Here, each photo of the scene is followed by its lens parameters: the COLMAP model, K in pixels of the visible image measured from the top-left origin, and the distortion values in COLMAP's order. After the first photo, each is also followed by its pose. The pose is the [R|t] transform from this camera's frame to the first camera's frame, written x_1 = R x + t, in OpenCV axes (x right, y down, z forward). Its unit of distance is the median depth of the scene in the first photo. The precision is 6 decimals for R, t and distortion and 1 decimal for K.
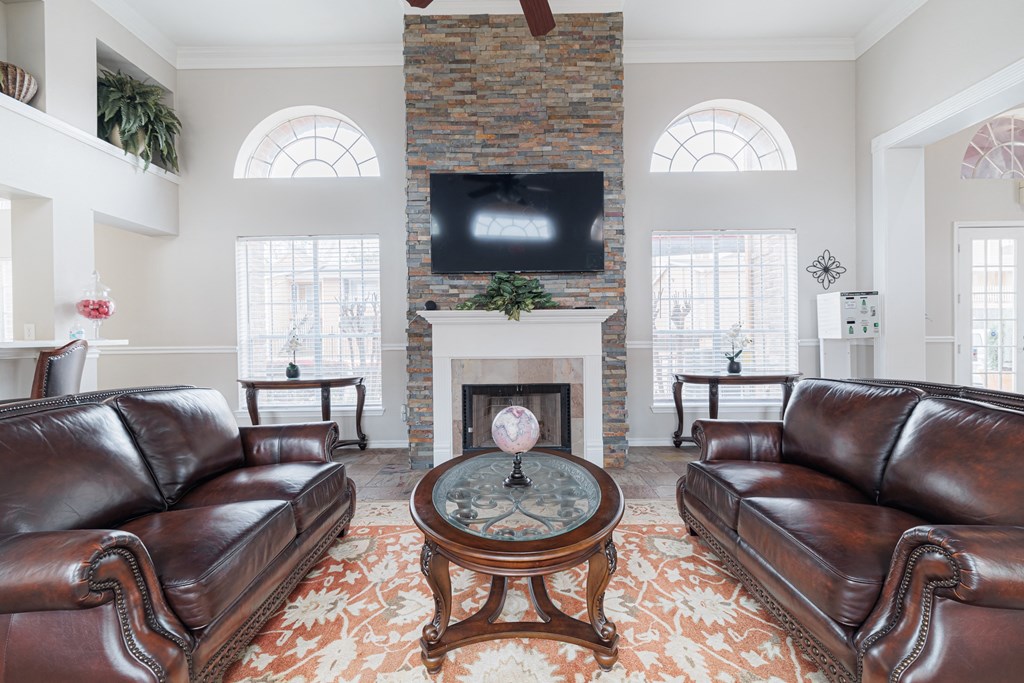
lens RADIAL K [[432.5, 0, 510.3], [0, 432.5, 337.2], [0, 0, 1]] dist [-0.000074, 0.000238]
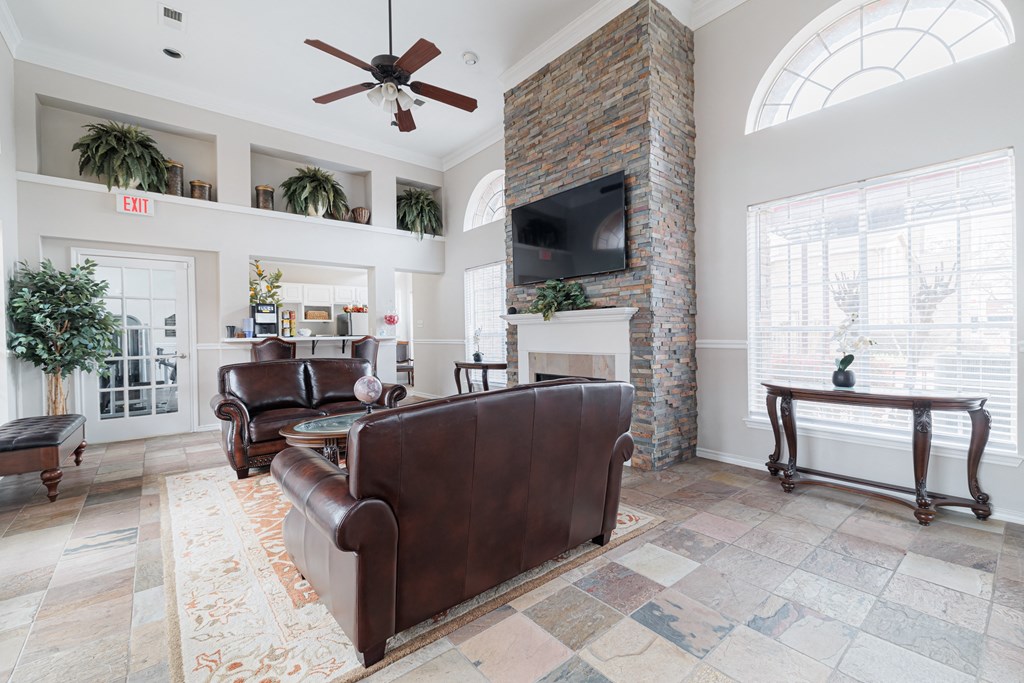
lens RADIAL K [[432.5, 0, 511.3], [0, 432.5, 337.0], [0, 0, 1]] dist [-0.000074, 0.000238]
pose [[0.645390, 0.007719, -0.763814, 0.795294], [0.001676, 0.999932, 0.011521, -0.008416], [0.763851, -0.008716, 0.645333, 0.148255]]
